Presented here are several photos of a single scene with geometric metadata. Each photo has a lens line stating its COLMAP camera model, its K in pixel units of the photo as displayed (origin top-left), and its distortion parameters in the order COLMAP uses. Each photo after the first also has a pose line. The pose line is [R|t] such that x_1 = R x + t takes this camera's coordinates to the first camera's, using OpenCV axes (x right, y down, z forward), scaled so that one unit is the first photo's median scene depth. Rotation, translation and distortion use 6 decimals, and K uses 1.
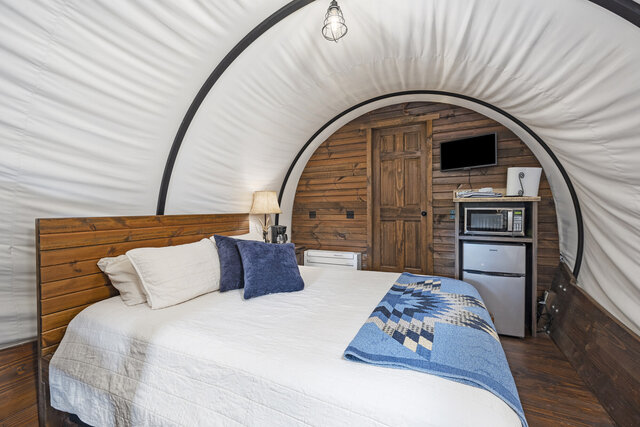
lens RADIAL K [[267.7, 0, 320.0], [0, 267.7, 213.5], [0, 0, 1]] dist [-0.000631, -0.000296]
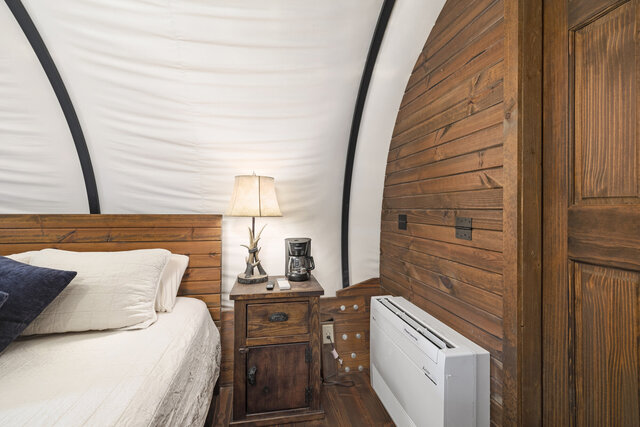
lens RADIAL K [[279.5, 0, 319.0], [0, 279.5, 205.9], [0, 0, 1]] dist [-0.000358, -0.000111]
pose [[0.597036, 0.008079, -0.802174, 0.432972], [-0.024934, 0.999653, -0.008489, -0.024842], [0.801827, 0.025069, 0.597031, 0.930998]]
